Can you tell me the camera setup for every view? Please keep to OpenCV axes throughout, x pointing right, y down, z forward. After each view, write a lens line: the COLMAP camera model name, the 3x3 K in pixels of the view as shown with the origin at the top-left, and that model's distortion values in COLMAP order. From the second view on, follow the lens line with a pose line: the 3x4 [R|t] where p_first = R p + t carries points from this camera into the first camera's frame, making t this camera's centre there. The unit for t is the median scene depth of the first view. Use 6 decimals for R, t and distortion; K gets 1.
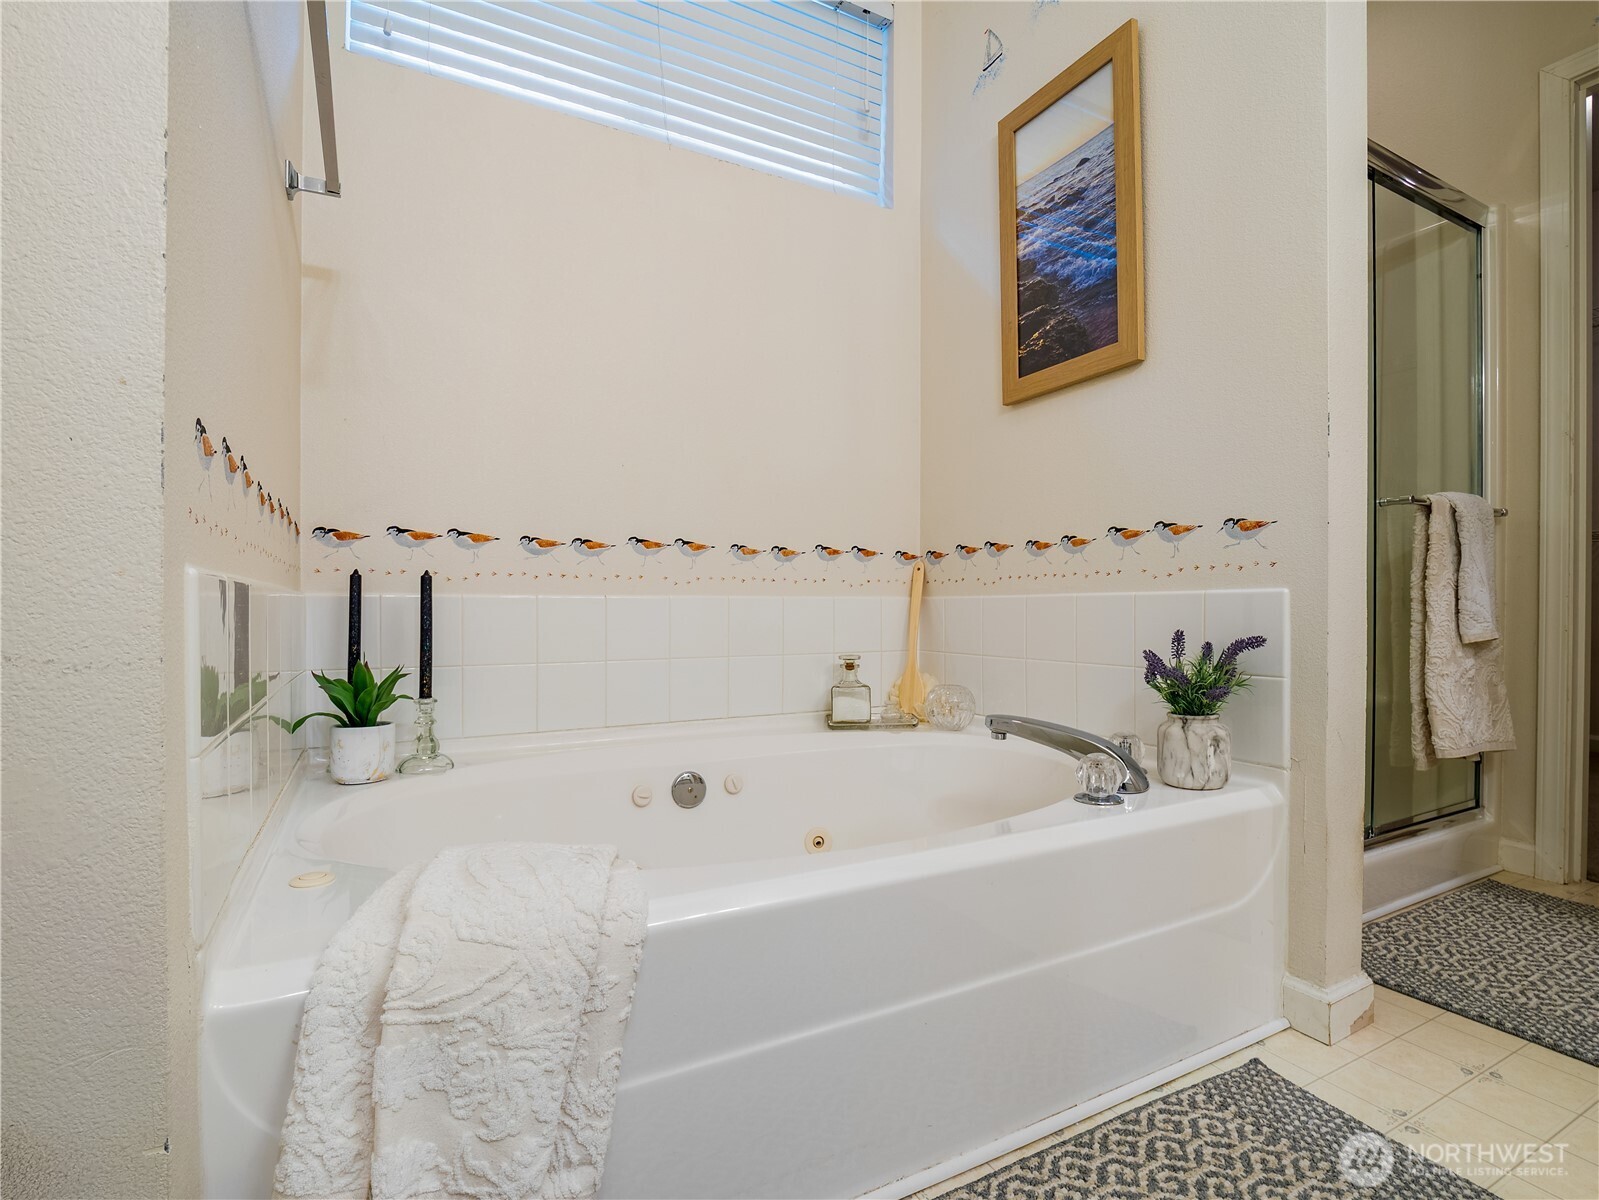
lens RADIAL K [[776.0, 0, 791.9], [0, 776.0, 621.1], [0, 0, 1]] dist [-0.015790, 0.000378]
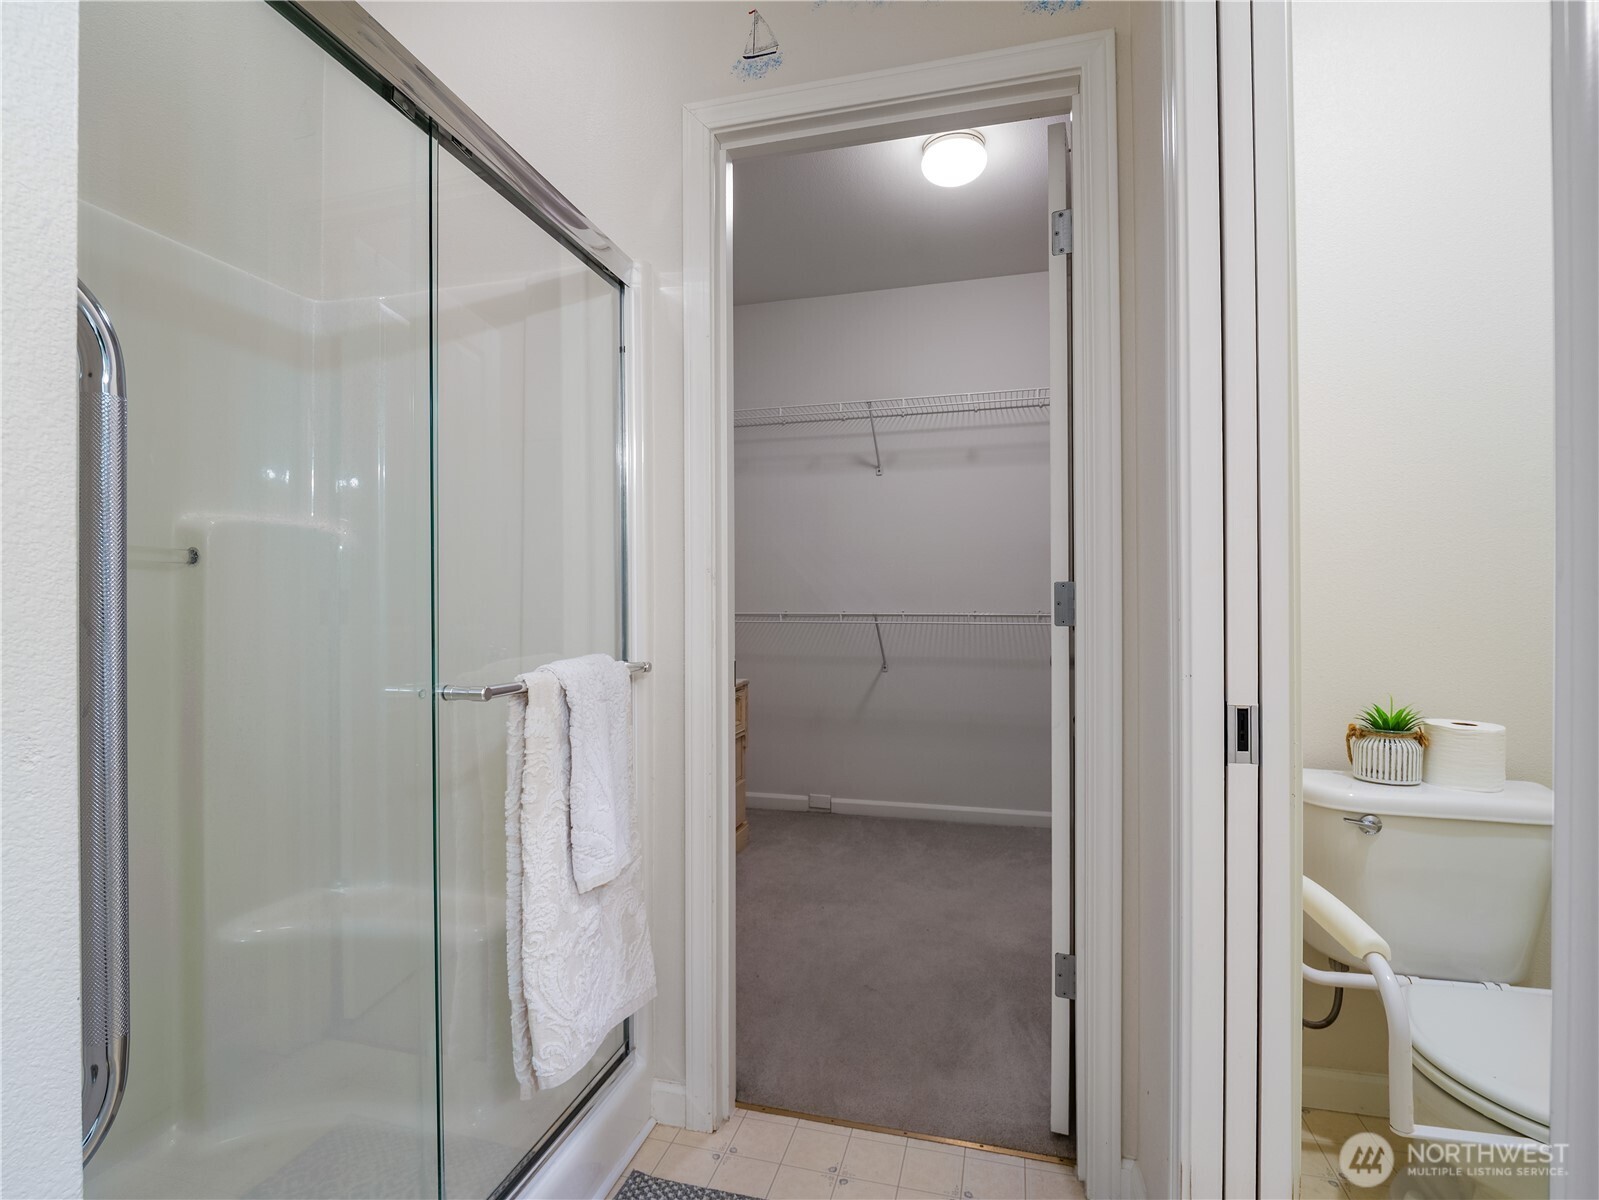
lens RADIAL K [[776.0, 0, 794.2], [0, 776.0, 606.4], [0, 0, 1]] dist [-0.015790, 0.000378]
pose [[0.682824, 0.006093, 0.730558, 0.508584], [0.009937, 0.999795, -0.017626, -0.202378], [-0.730516, 0.019295, 0.682623, 0.400024]]
